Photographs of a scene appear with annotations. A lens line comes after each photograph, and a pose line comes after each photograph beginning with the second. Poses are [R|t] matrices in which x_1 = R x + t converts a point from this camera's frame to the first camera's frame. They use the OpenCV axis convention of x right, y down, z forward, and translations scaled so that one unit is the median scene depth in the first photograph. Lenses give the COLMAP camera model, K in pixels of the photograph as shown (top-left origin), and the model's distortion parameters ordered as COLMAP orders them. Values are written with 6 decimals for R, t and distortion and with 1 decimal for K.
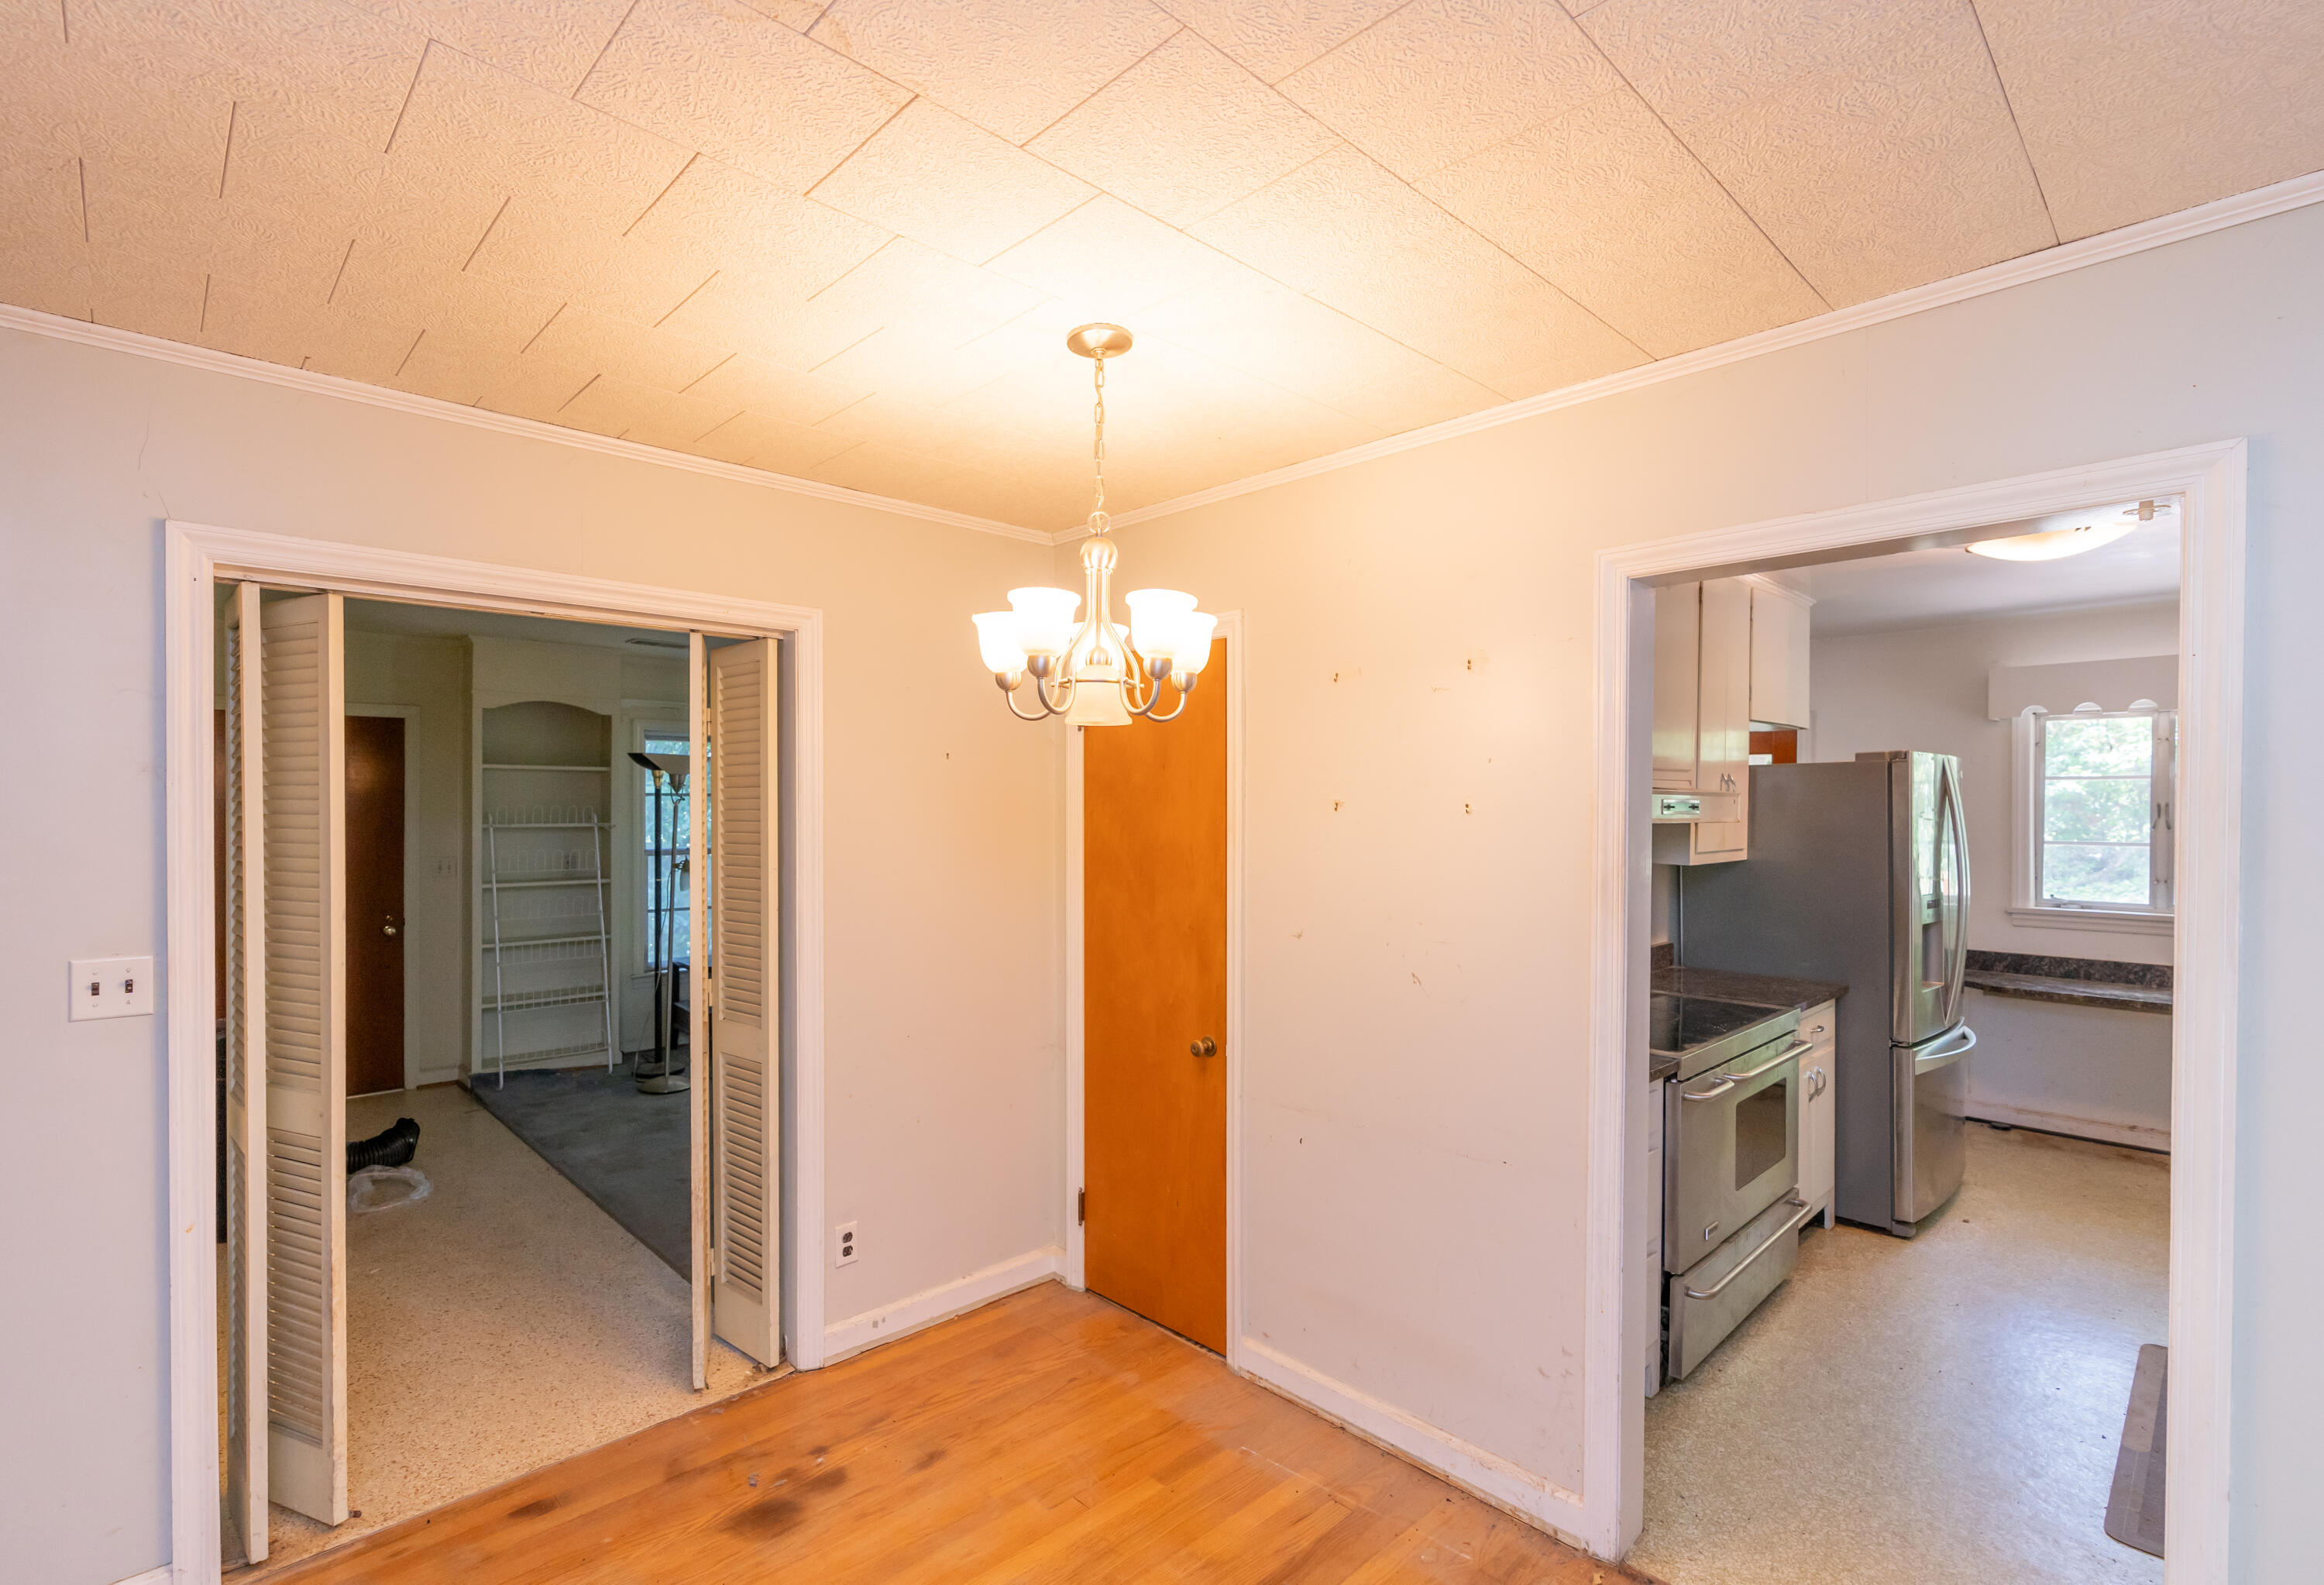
lens RADIAL K [[1067.4, 0, 1134.5], [0, 1067.4, 812.1], [0, 0, 1]] dist [-0.002190, -0.000089]
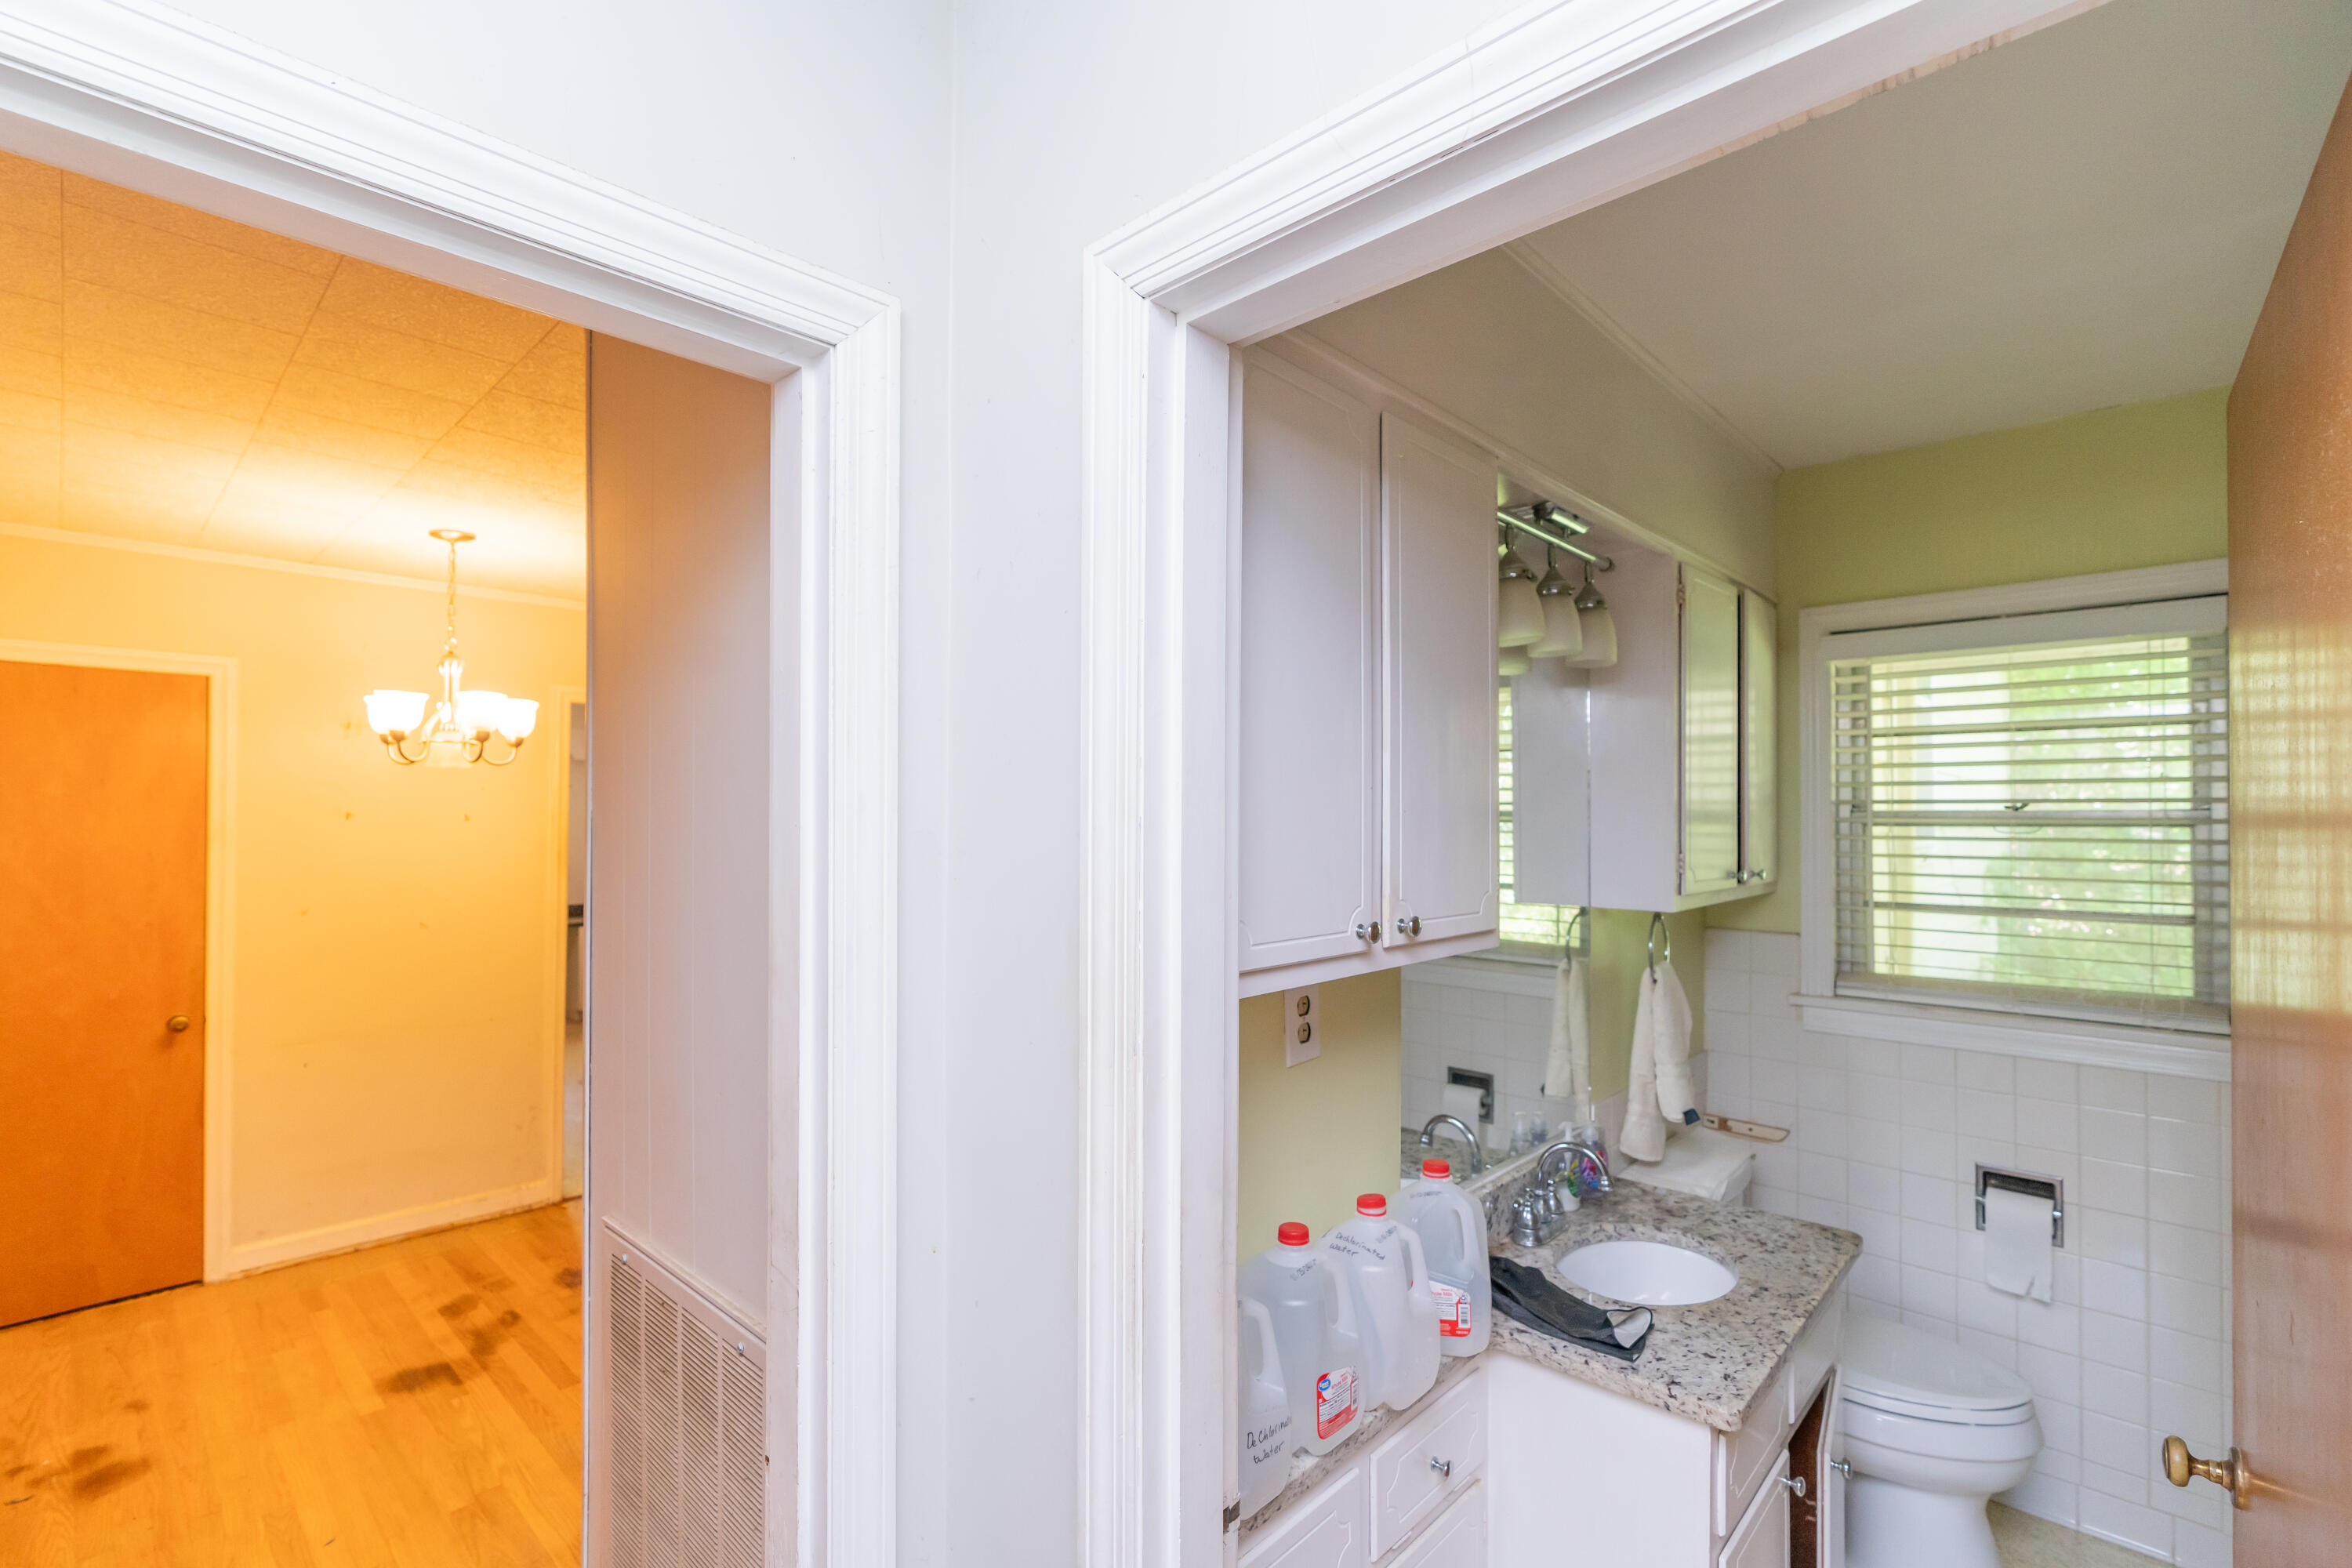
lens RADIAL K [[1054.6, 0, 1173.9], [0, 1054.6, 803.6], [0, 0, 1]] dist [-0.005200, 0.001161]
pose [[-0.056602, 0.005576, 0.998381, -0.814569], [0.002227, 0.999983, -0.005459, -0.007488], [-0.998394, 0.001914, -0.056613, -0.010237]]
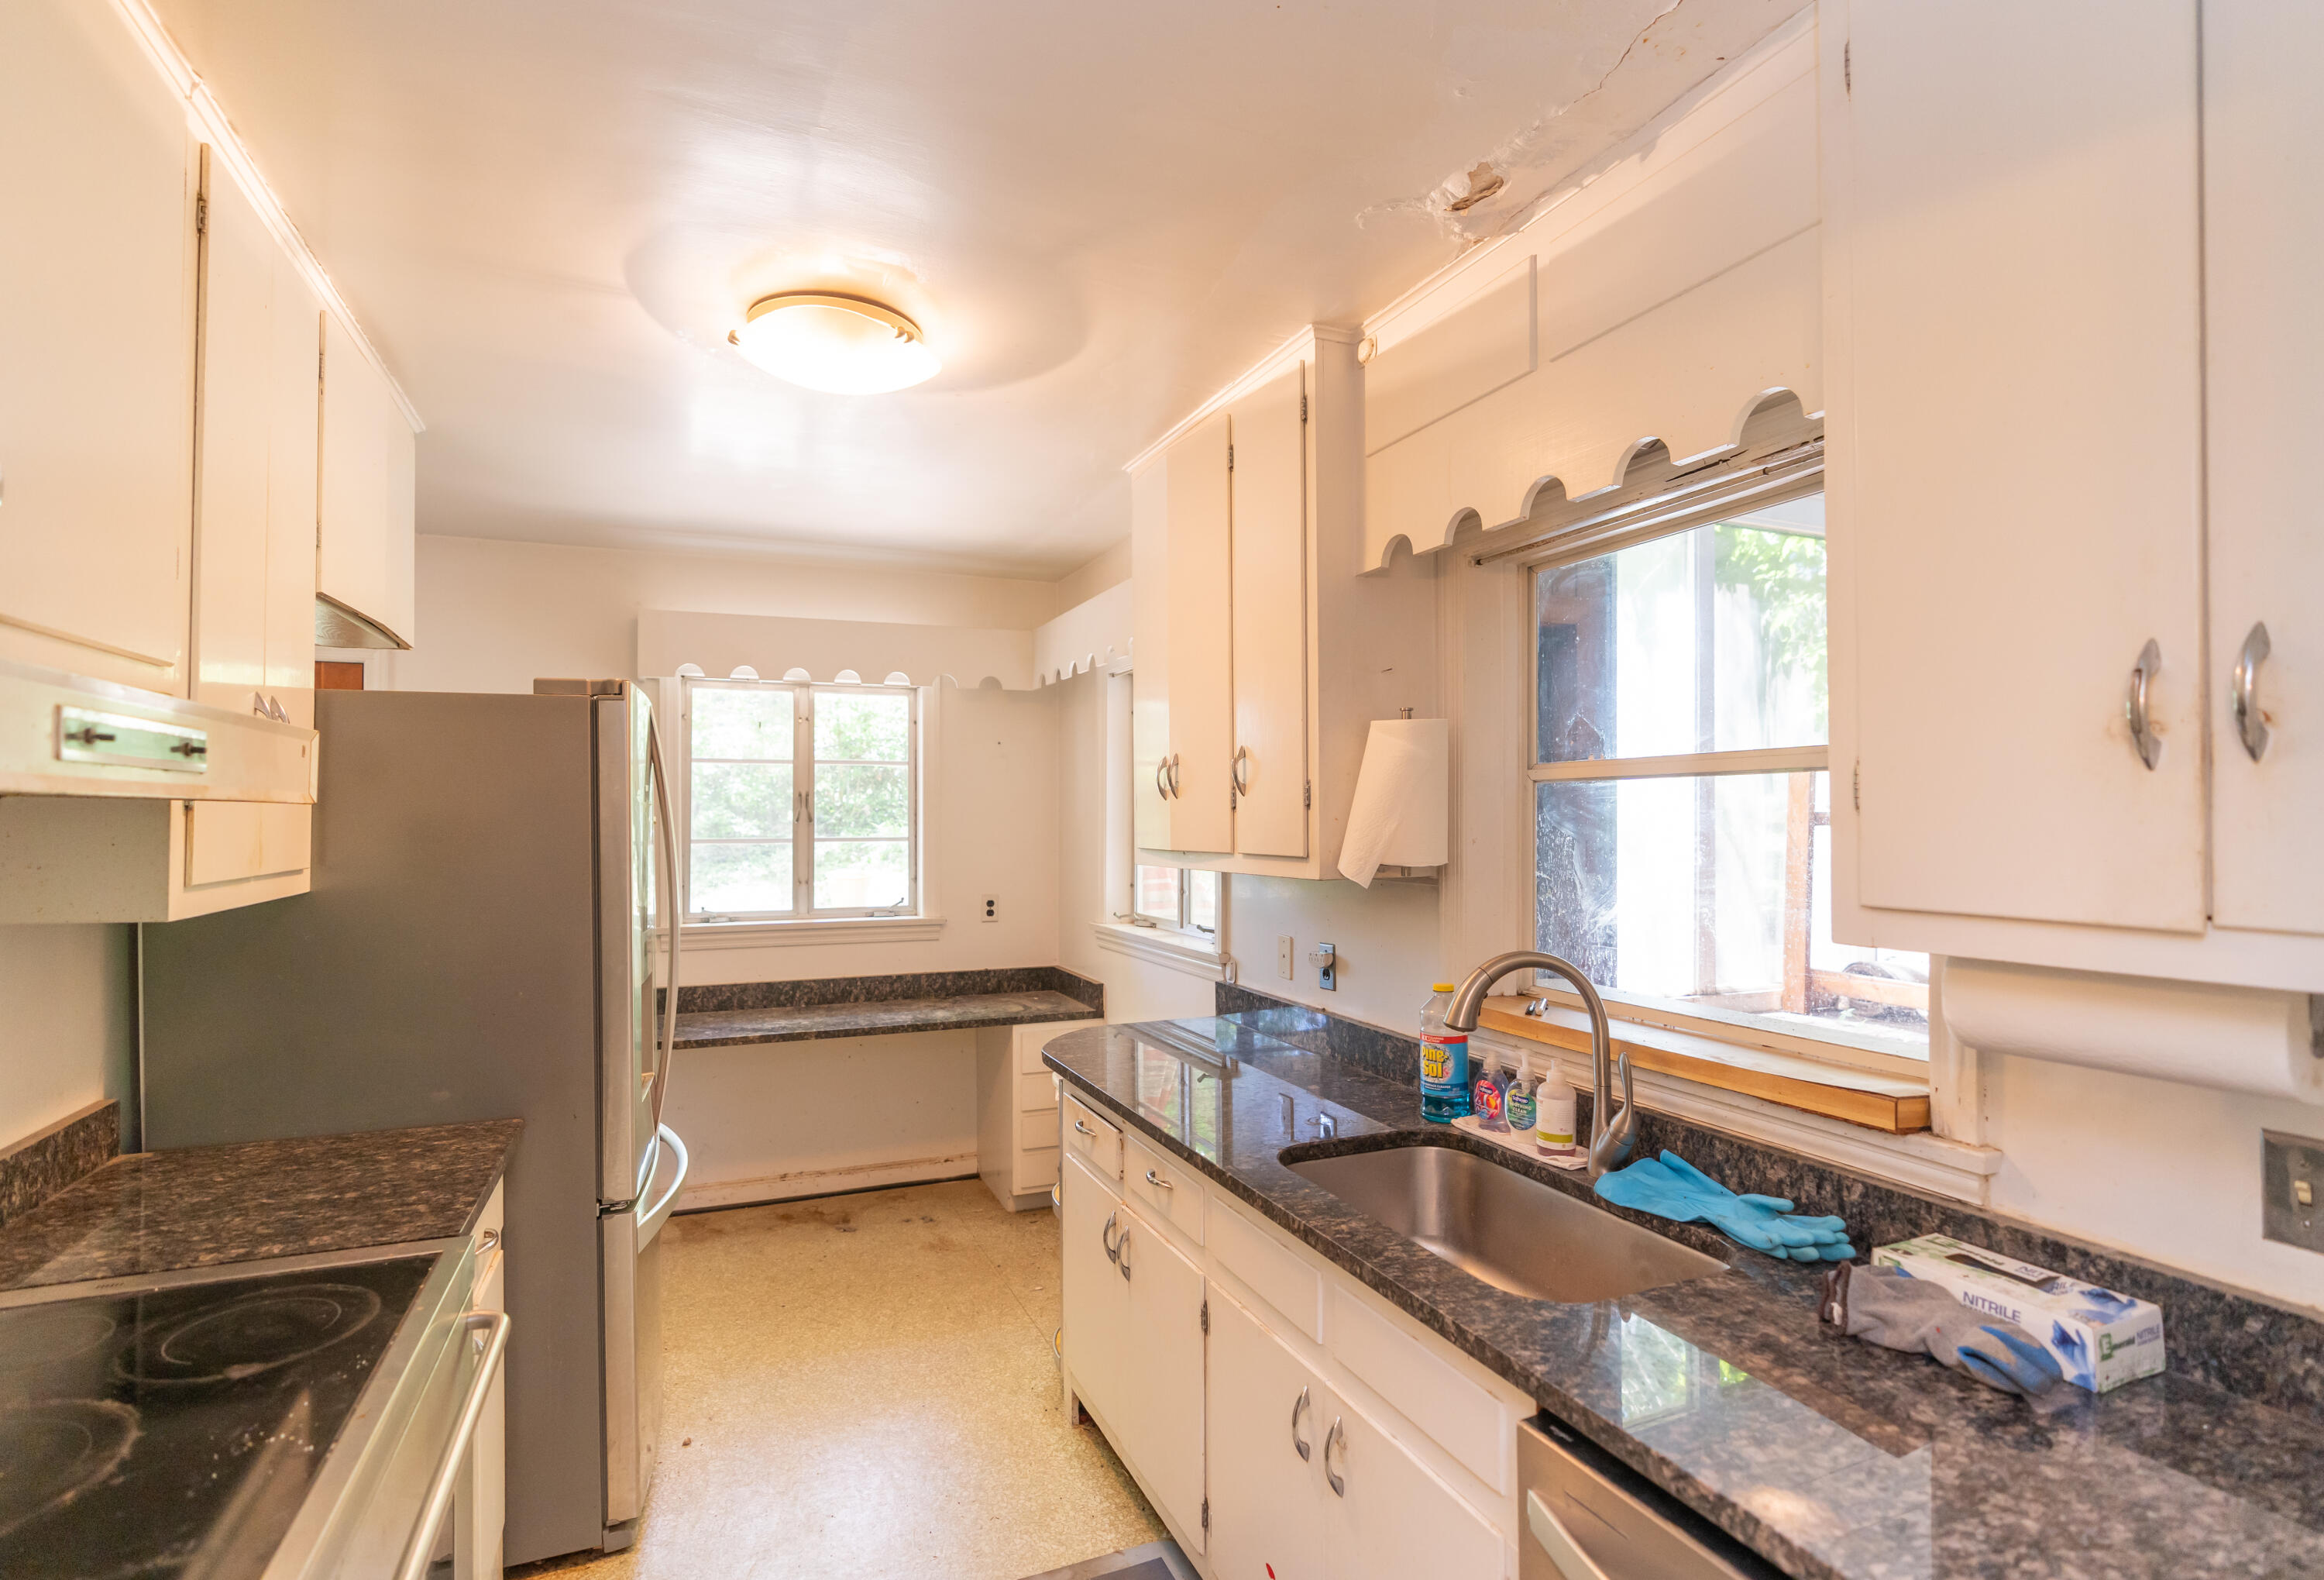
lens RADIAL K [[1110.0, 0, 1152.8], [0, 1110.0, 808.7], [0, 0, 1]] dist [-0.001931, 0.000377]
pose [[0.346882, 0.002971, 0.937904, 0.252227], [0.006166, 0.999966, -0.005448, 0.013443], [-0.937888, 0.007673, 0.346852, 0.494541]]
